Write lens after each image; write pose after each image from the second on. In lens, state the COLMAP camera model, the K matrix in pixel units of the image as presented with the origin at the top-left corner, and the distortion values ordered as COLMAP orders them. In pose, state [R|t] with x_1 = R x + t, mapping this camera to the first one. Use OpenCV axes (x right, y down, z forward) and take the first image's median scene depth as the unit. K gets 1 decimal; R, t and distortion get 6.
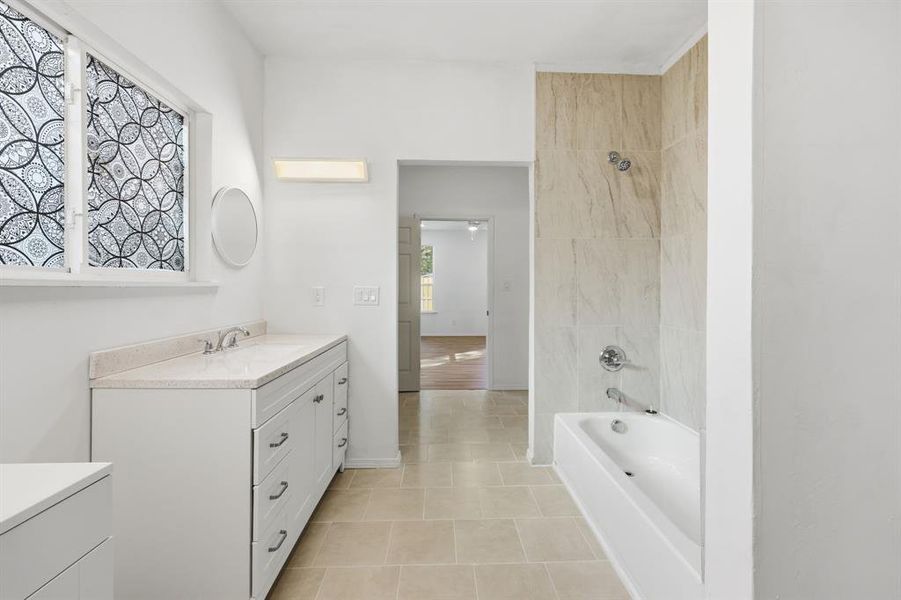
lens RADIAL K [[369.4, 0, 447.3], [0, 369.4, 292.3], [0, 0, 1]] dist [0.003580, 0.000379]
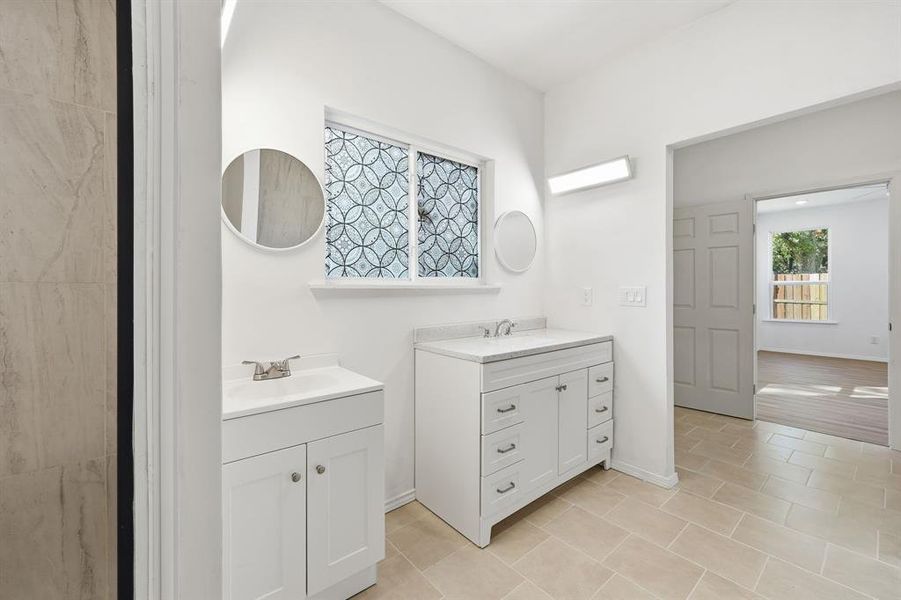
lens RADIAL K [[369.4, 0, 458.4], [0, 369.4, 293.7], [0, 0, 1]] dist [0.003580, 0.000379]
pose [[0.631933, 0.002362, -0.775020, 0.401081], [-0.003103, 0.999995, 0.000518, 0.004717], [0.775017, 0.002077, 0.631937, 0.066997]]
